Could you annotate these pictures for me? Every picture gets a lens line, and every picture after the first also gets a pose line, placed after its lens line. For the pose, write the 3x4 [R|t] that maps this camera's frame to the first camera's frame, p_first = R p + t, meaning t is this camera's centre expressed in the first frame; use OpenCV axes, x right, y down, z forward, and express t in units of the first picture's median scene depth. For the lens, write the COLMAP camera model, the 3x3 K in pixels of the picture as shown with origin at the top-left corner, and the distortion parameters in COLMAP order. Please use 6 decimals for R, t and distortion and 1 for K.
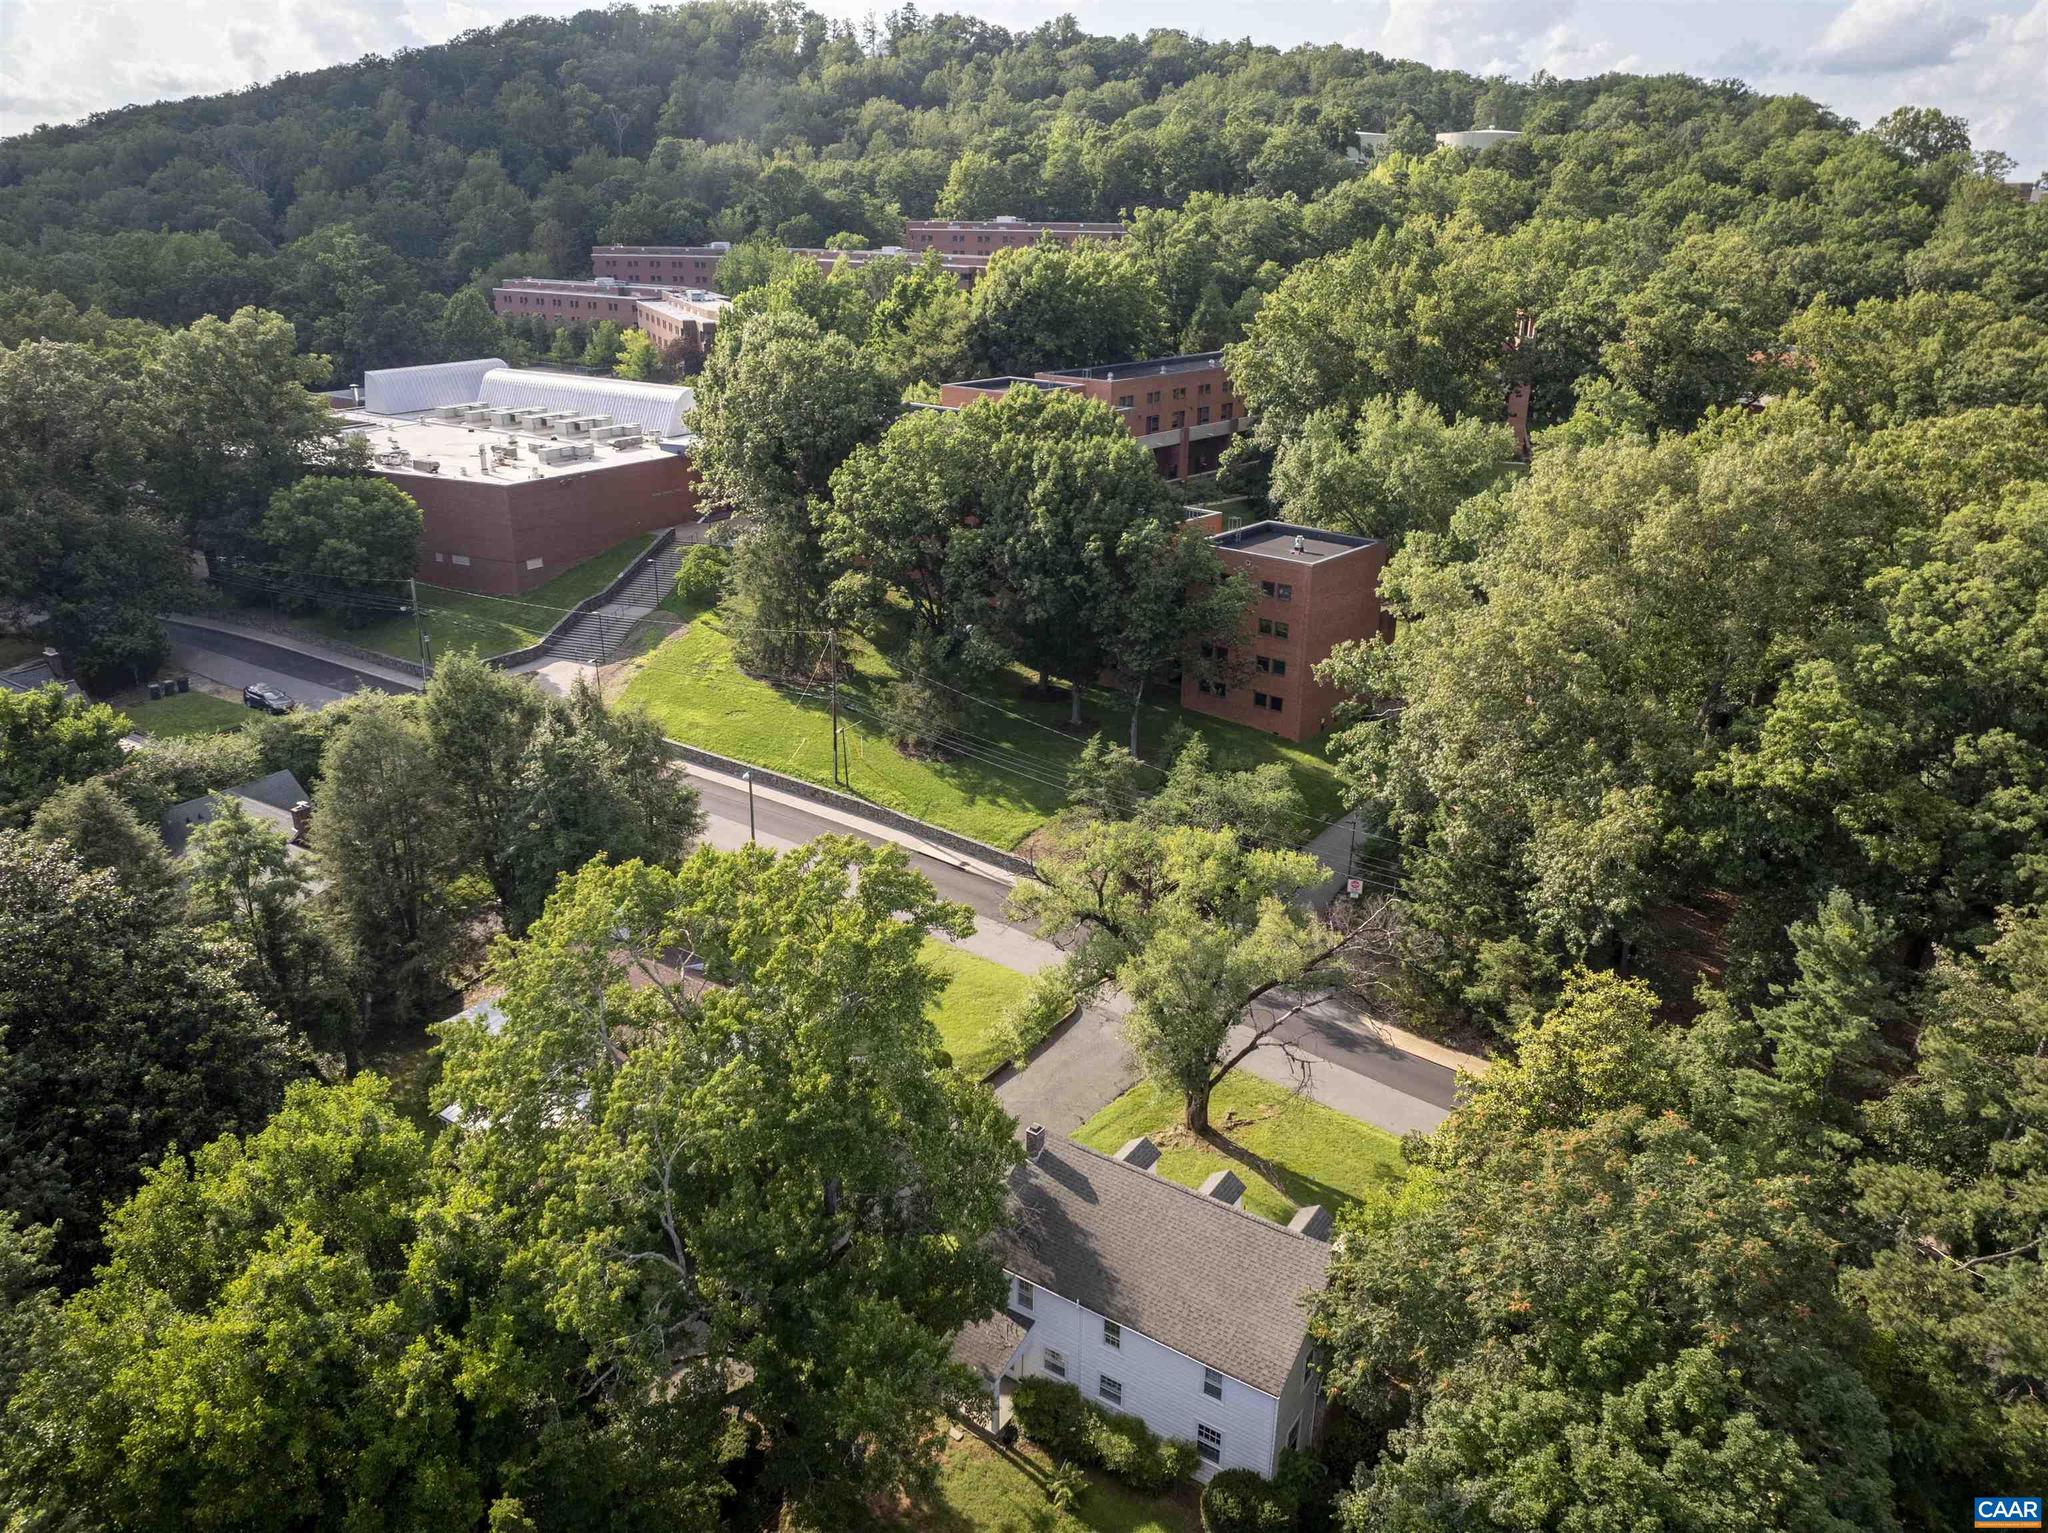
lens RADIAL K [[1455.0, 0, 1024.0], [0, 1455.0, 766.5], [0, 0, 1]] dist [-0.044754, 0.010759]
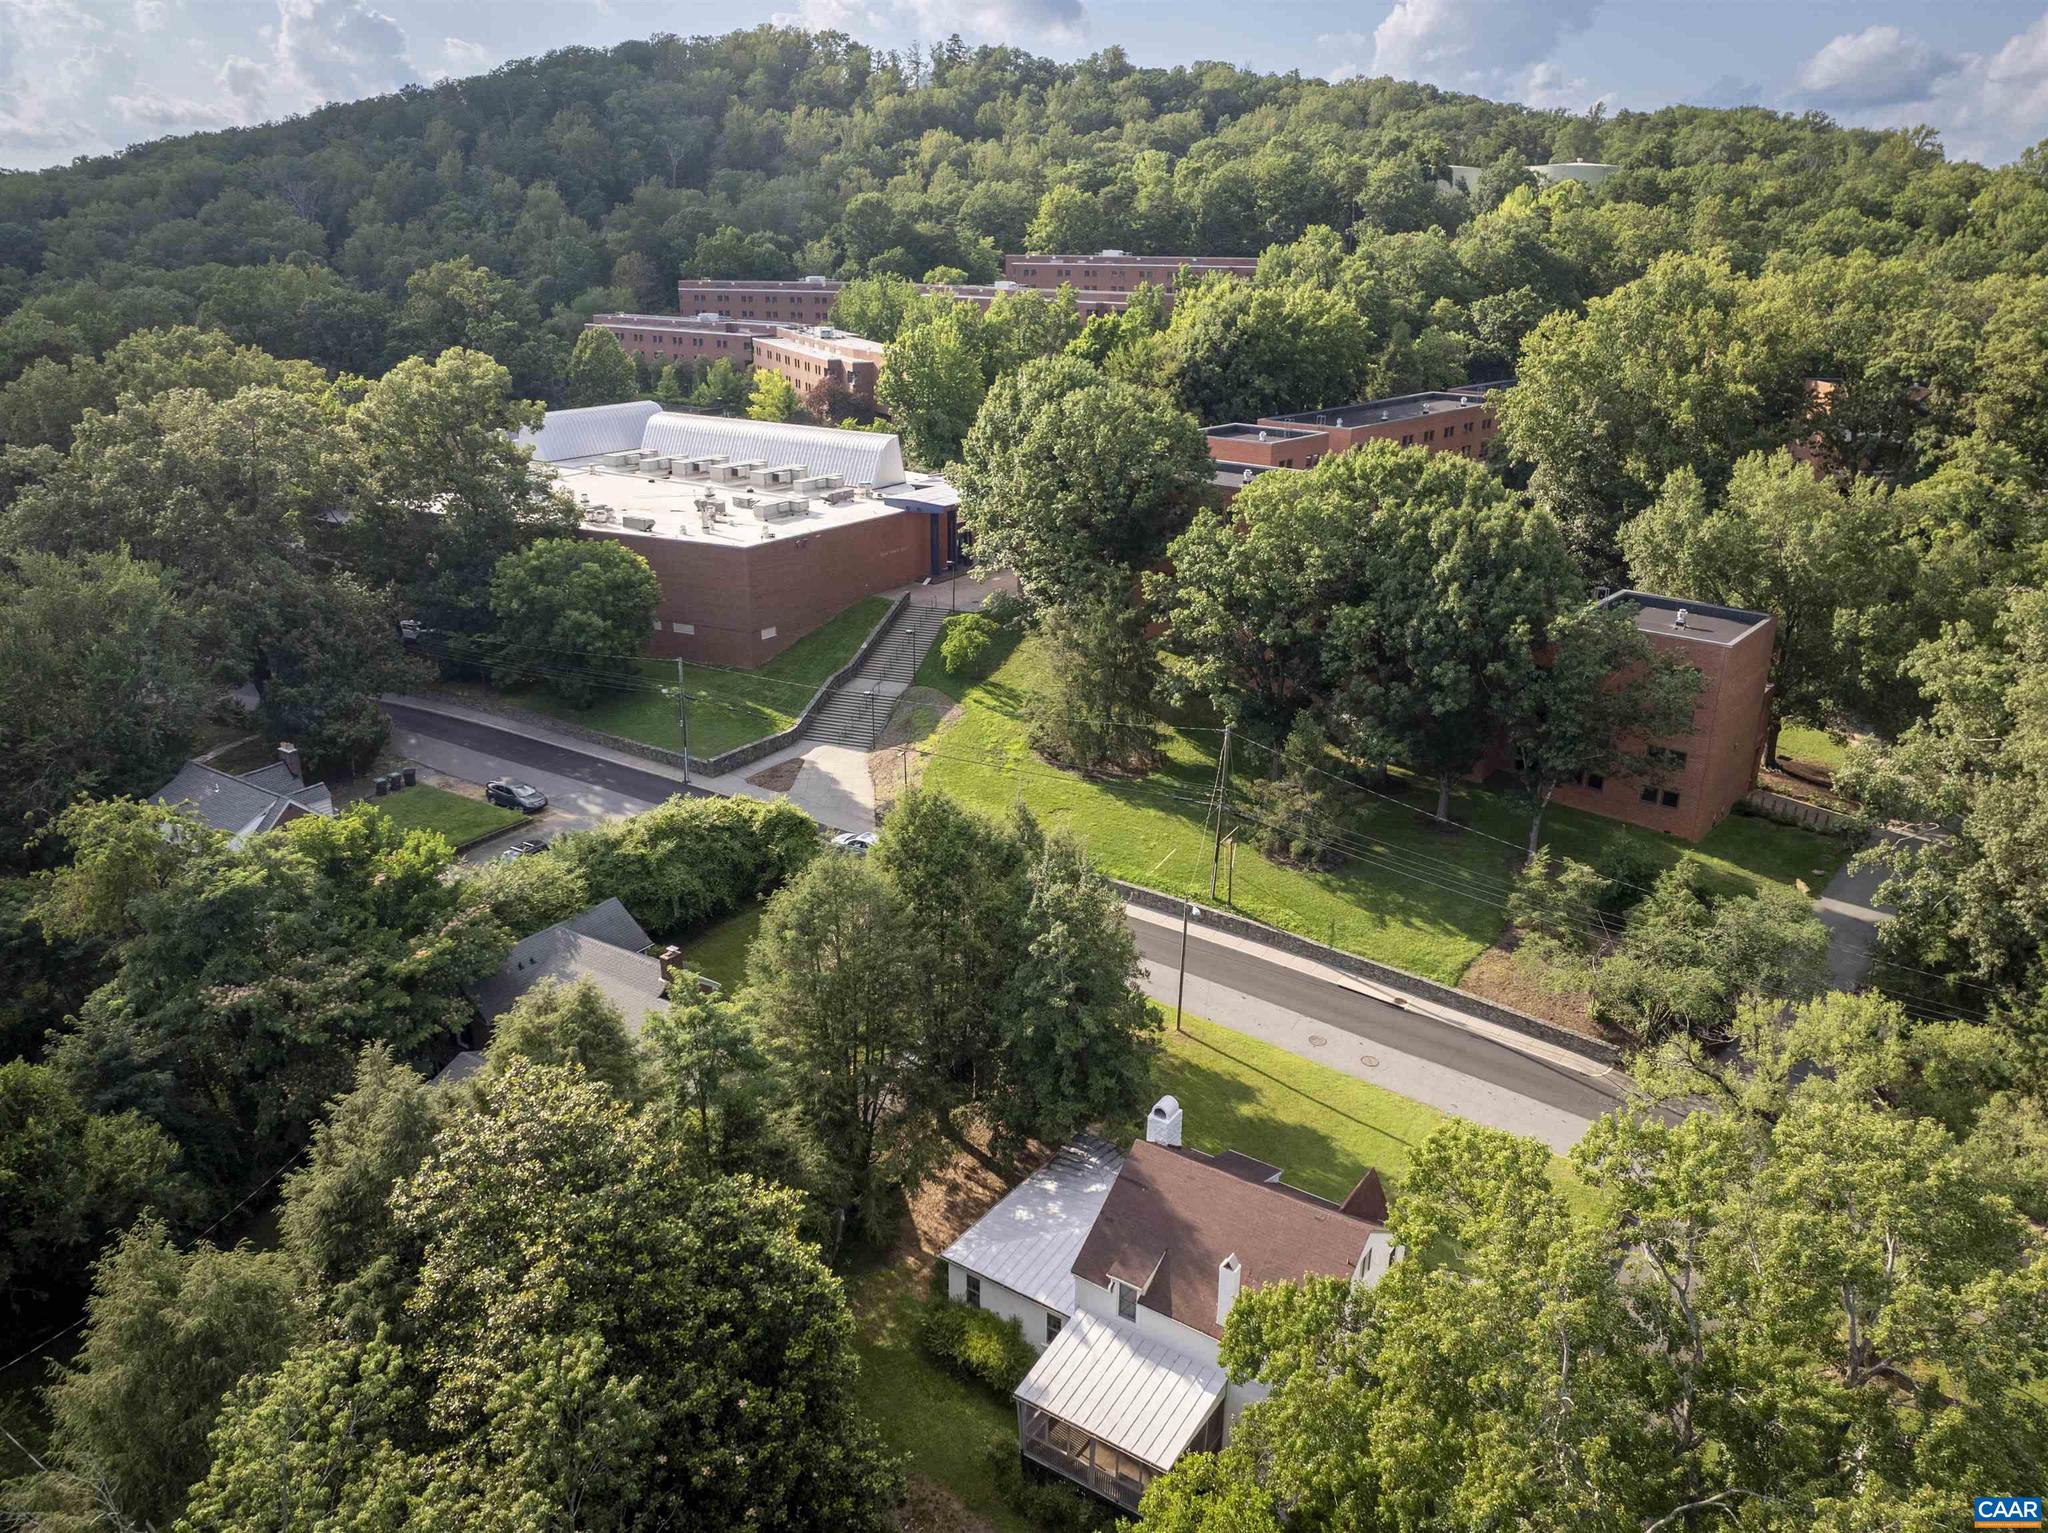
lens RADIAL K [[1454.6, 0, 1024.0], [0, 1454.6, 766.5], [0, 0, 1]] dist [-0.036345, -0.002516]
pose [[0.999965, -0.003415, 0.007630, -0.132984], [0.003571, 0.999783, -0.020534, -0.027099], [-0.007558, 0.020561, 0.999760, 0.068974]]
